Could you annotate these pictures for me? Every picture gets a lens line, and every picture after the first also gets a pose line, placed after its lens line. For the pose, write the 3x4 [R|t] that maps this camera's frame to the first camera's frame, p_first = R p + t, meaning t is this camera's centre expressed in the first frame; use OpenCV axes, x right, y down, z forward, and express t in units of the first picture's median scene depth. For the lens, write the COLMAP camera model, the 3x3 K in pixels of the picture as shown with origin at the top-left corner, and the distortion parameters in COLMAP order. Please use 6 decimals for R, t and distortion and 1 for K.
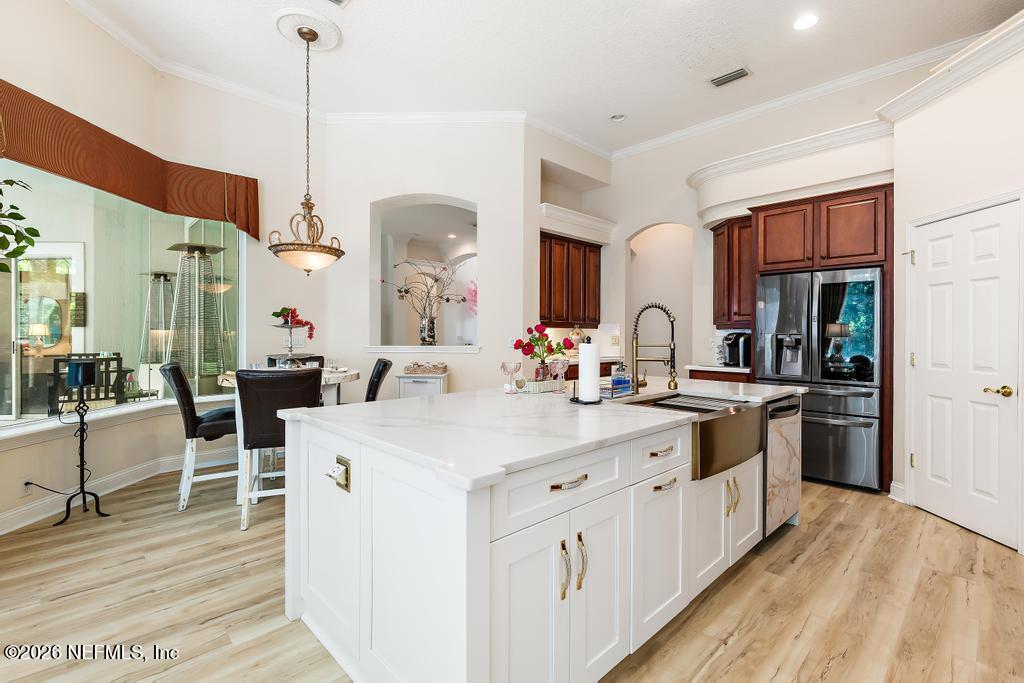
lens RADIAL K [[470.3, 0, 510.8], [0, 470.3, 337.7], [0, 0, 1]] dist [0.001798, 0.000038]
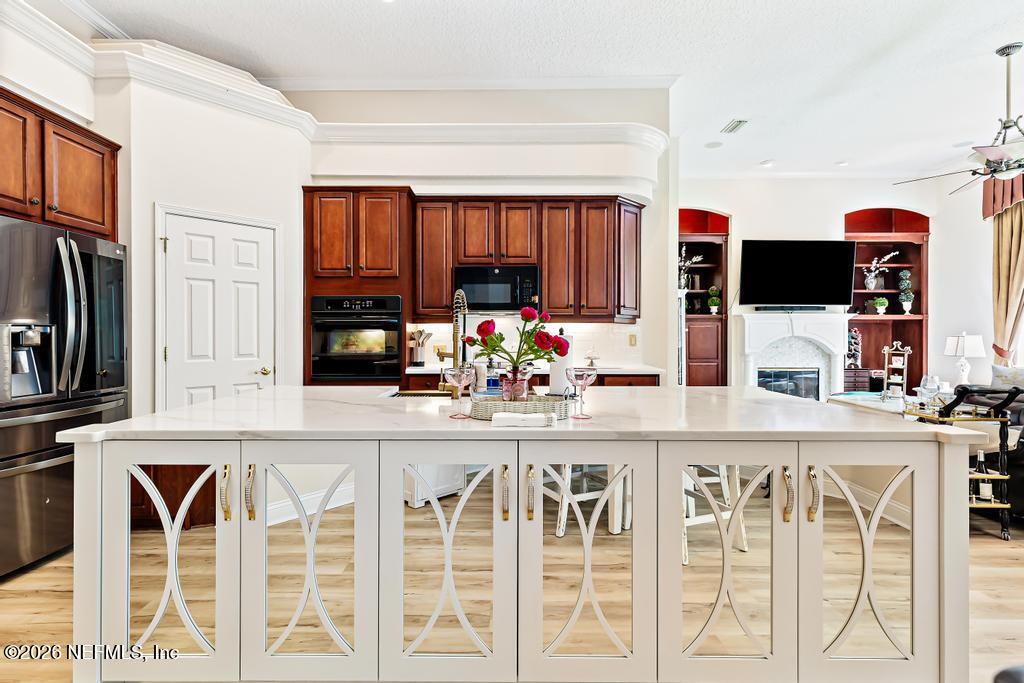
lens RADIAL K [[483.3, 0, 512.0], [0, 483.3, 341.5], [0, 0, 1]] dist [0.000345, -0.000045]
pose [[-0.718113, -0.017108, 0.695716, -0.211328], [-0.000372, 0.999707, 0.024199, -0.002129], [-0.695927, 0.017118, -0.717909, 0.834460]]
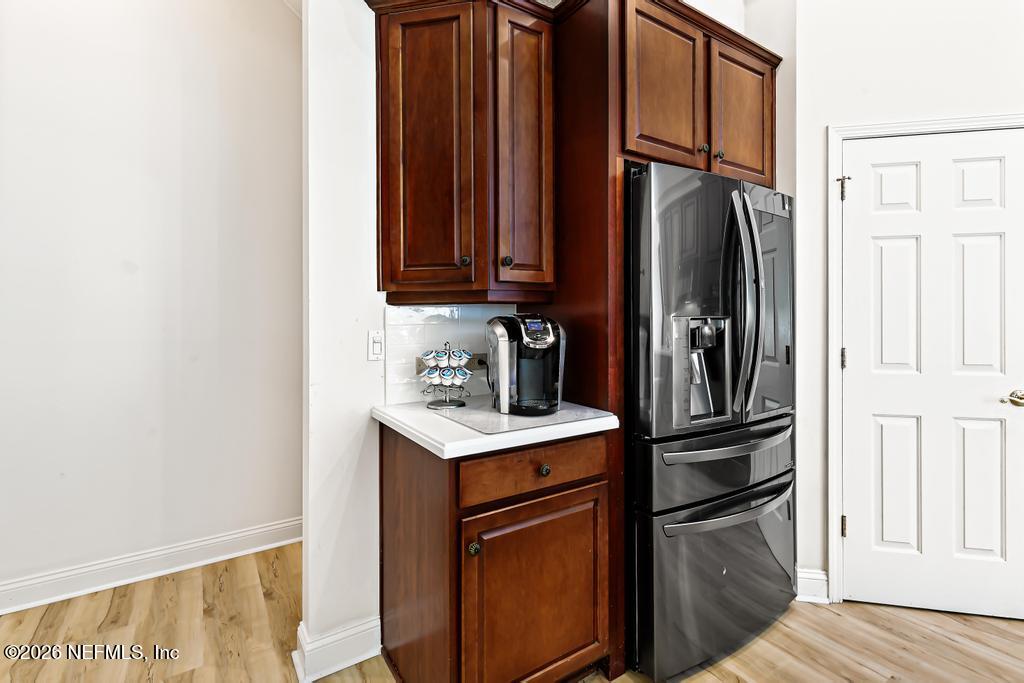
lens RADIAL K [[473.7, 0, 509.0], [0, 473.7, 317.5], [0, 0, 1]] dist [0.007138, 0.000089]
pose [[0.180270, -0.007339, 0.983590, 0.121789], [0.010403, 0.999930, 0.005554, -0.010511], [-0.983562, 0.009231, 0.180334, 0.899774]]
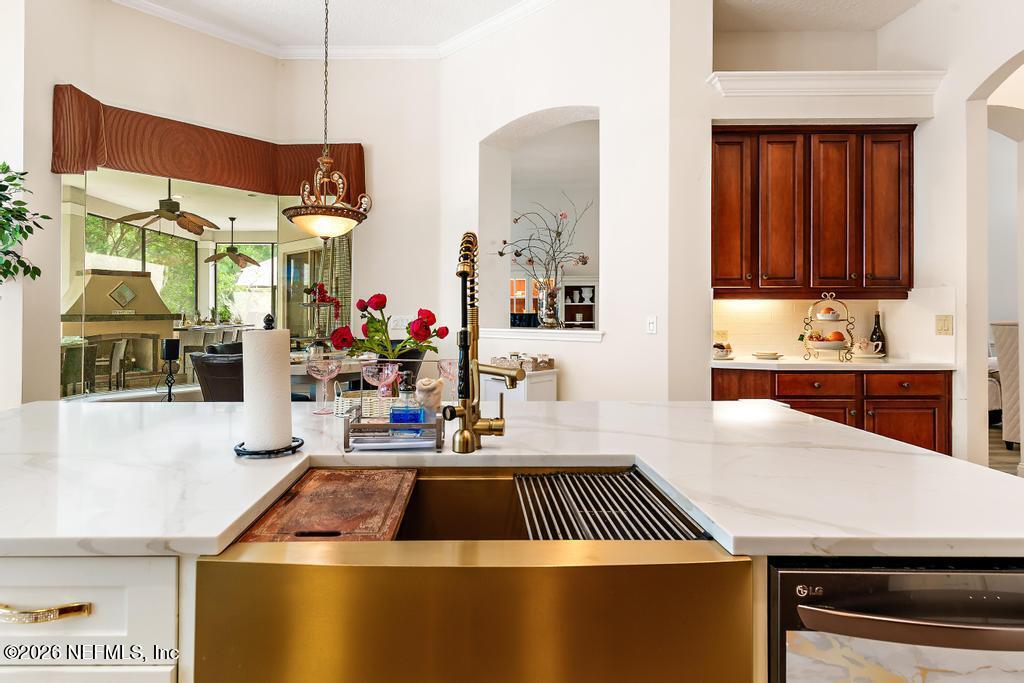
lens RADIAL K [[562.9, 0, 465.6], [0, 562.9, 310.6], [0, 0, 1]] dist [0.002662, 0.000871]
pose [[0.714082, -0.009872, -0.699993, 0.343416], [0.000802, 0.999911, -0.013284, 0.000224], [0.700062, 0.008925, 0.714026, 0.347417]]
